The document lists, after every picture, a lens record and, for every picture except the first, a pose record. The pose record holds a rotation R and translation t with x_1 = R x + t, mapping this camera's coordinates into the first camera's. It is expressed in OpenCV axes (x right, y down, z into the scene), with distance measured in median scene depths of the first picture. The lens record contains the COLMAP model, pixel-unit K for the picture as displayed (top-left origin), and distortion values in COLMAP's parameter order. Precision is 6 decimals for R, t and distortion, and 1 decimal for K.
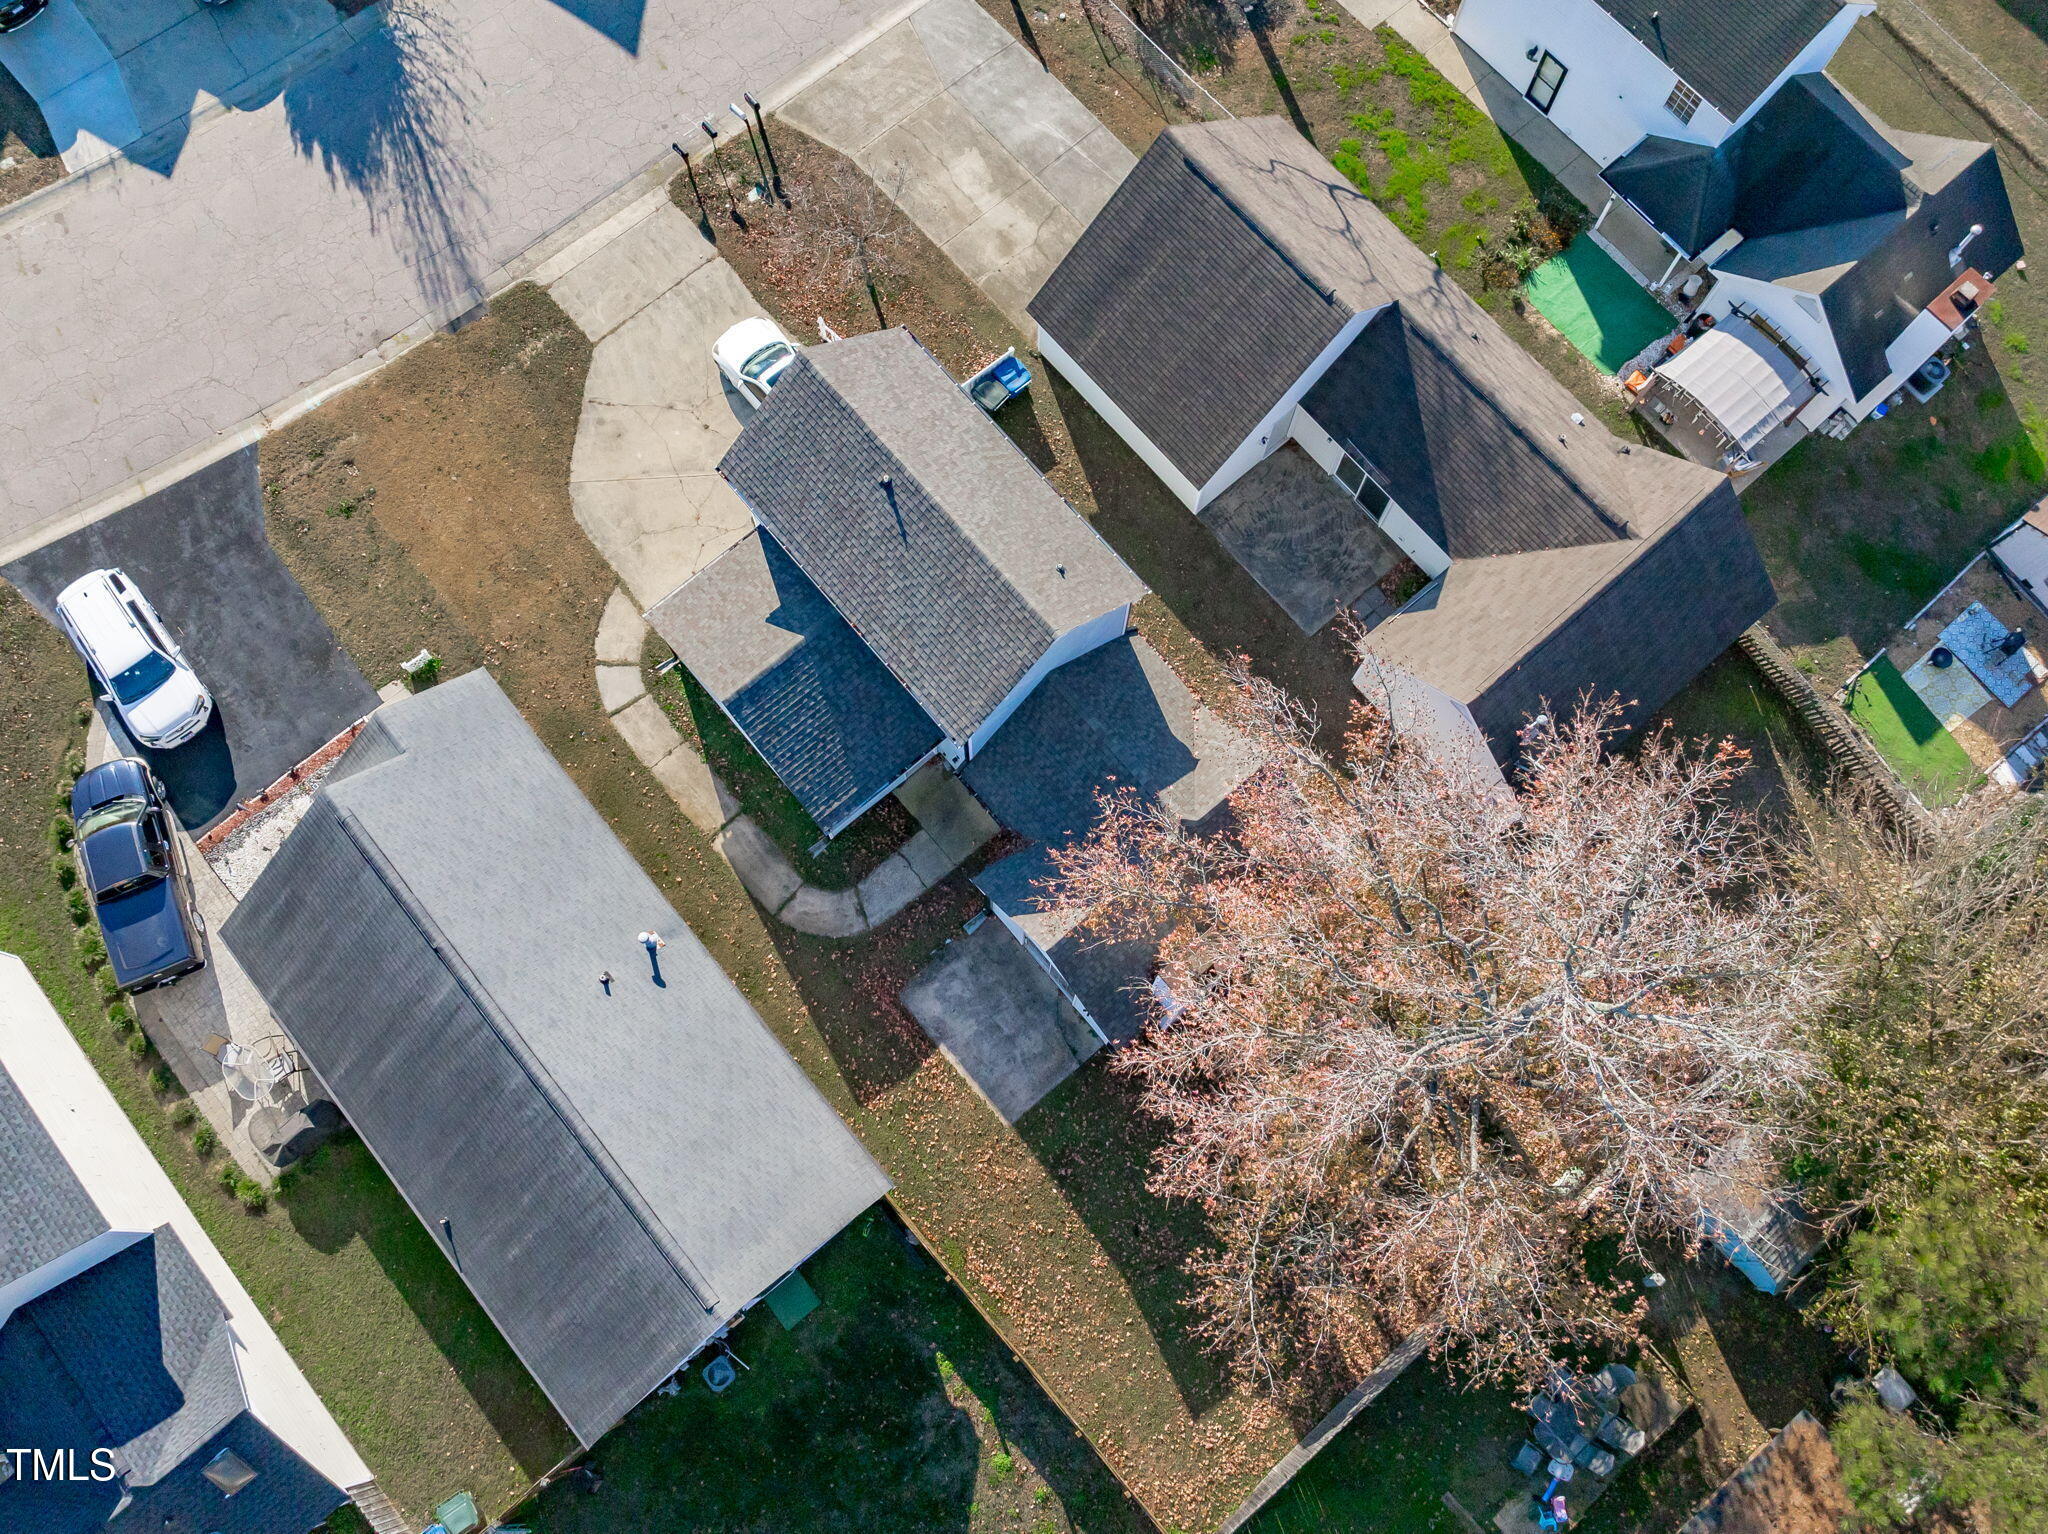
lens RADIAL K [[1866.9, 0, 966.3], [0, 1866.9, 663.9], [0, 0, 1]] dist [0.010560, -0.119381]
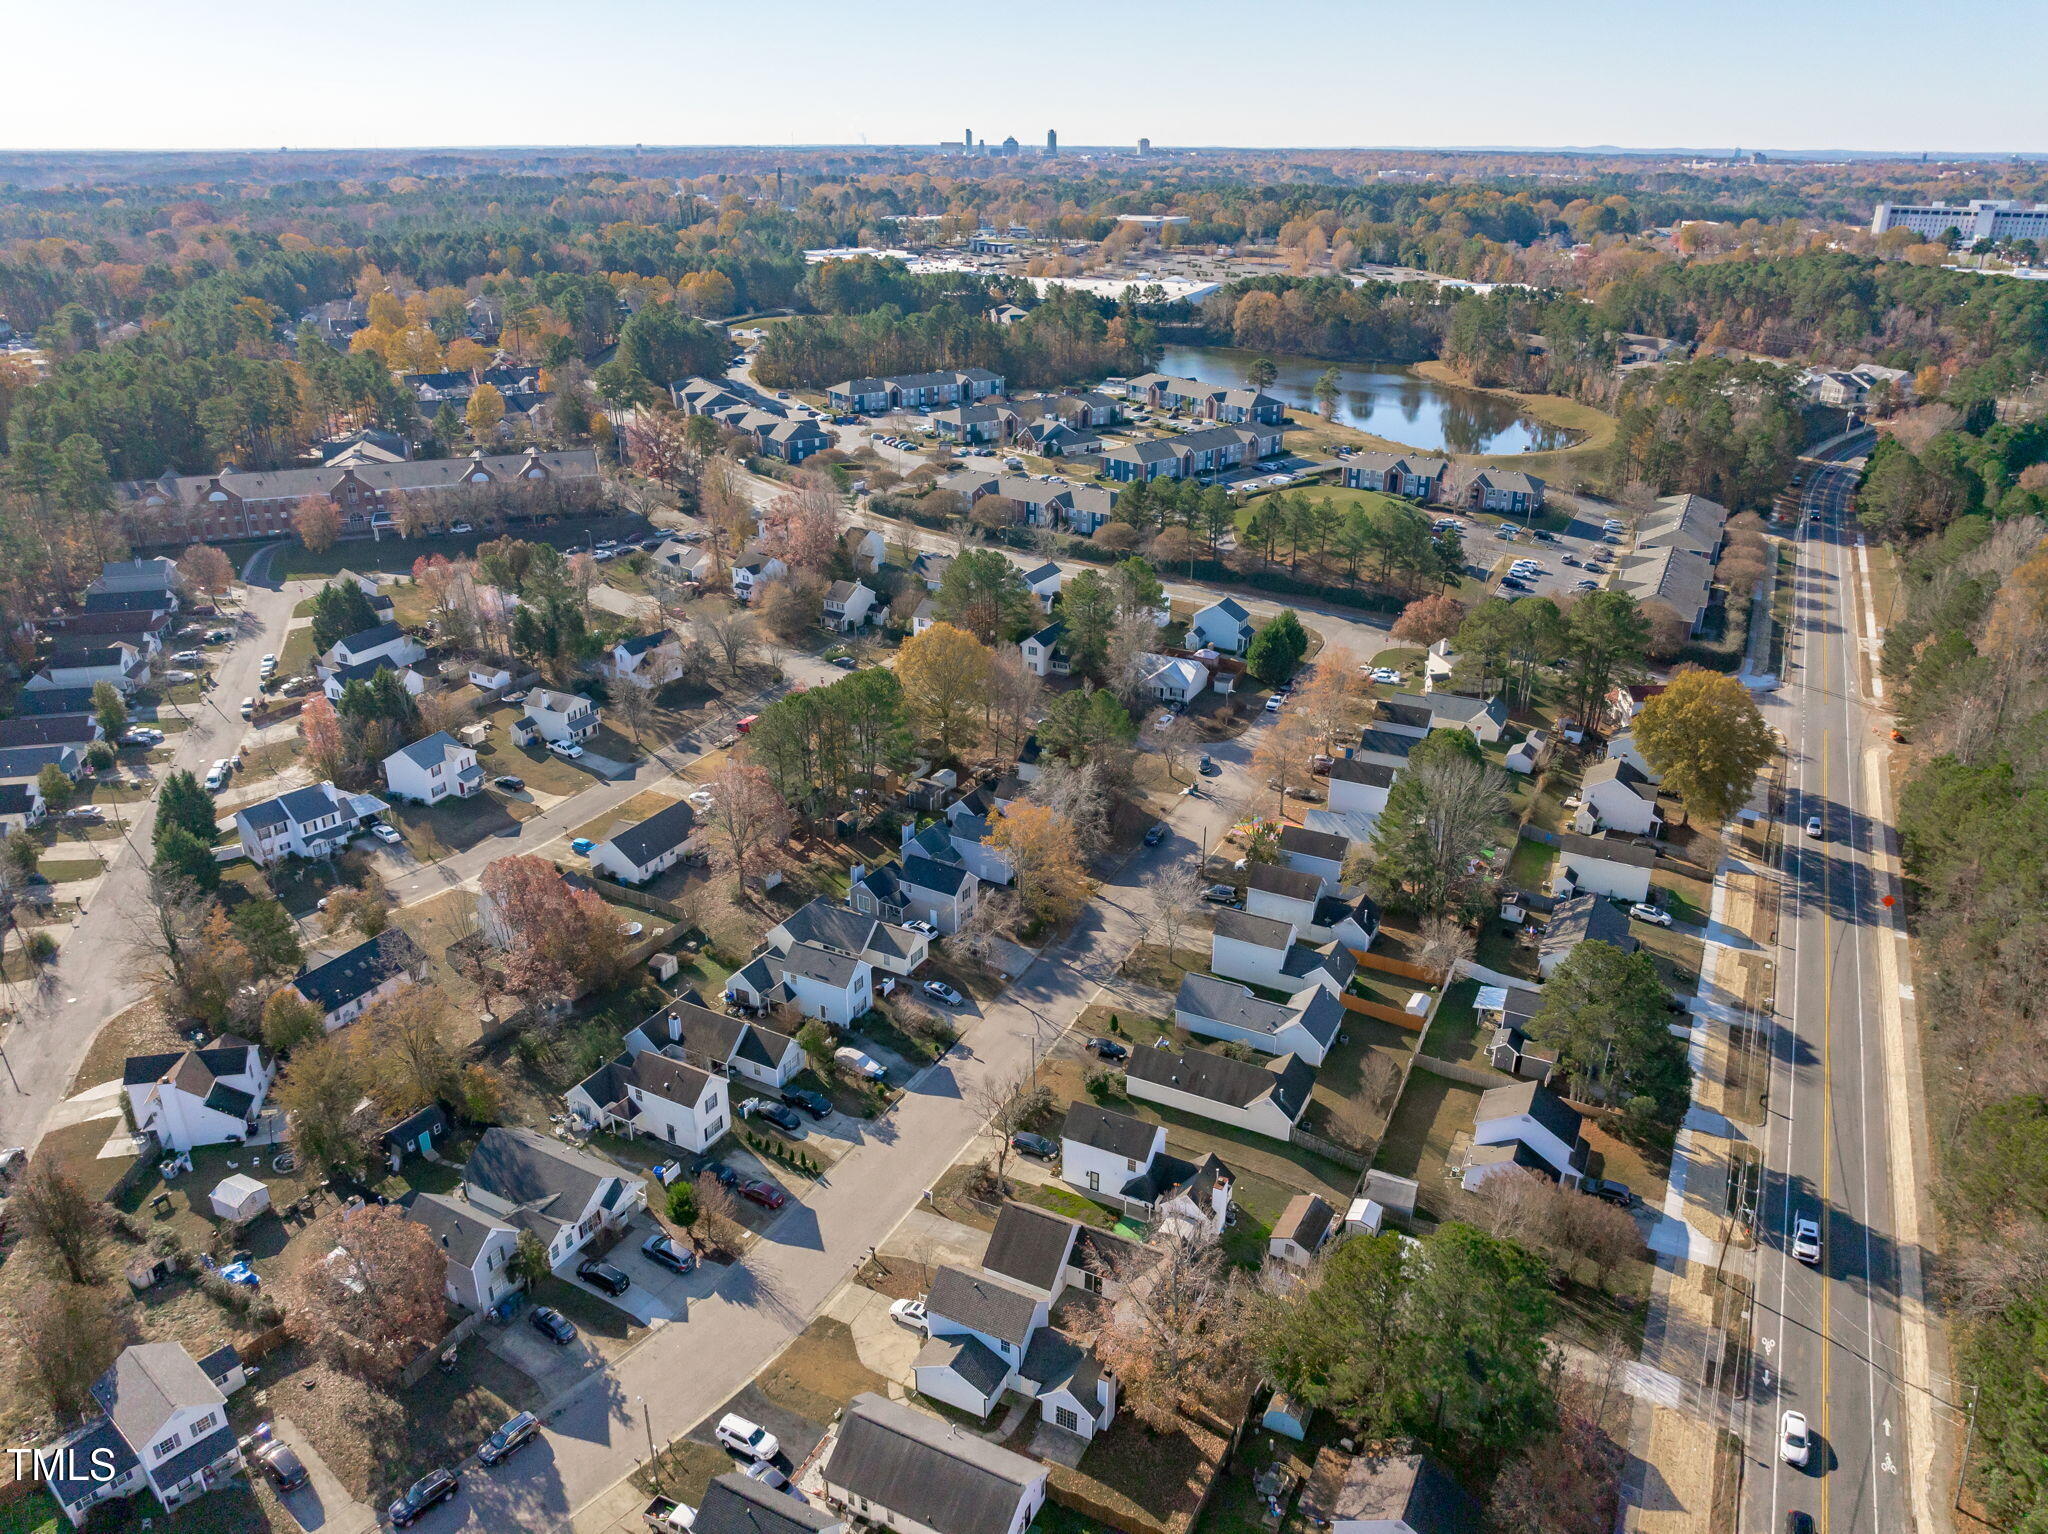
lens RADIAL K [[1471.6, 0, 1024.0], [0, 1471.6, 767.0], [0, 0, 1]] dist [-0.001922, -0.001292]
pose [[0.917839, -0.134258, 0.373560, -0.775812], [0.370591, 0.627046, -0.685183, 1.101586], [-0.142248, 0.767325, 0.625282, -1.361542]]
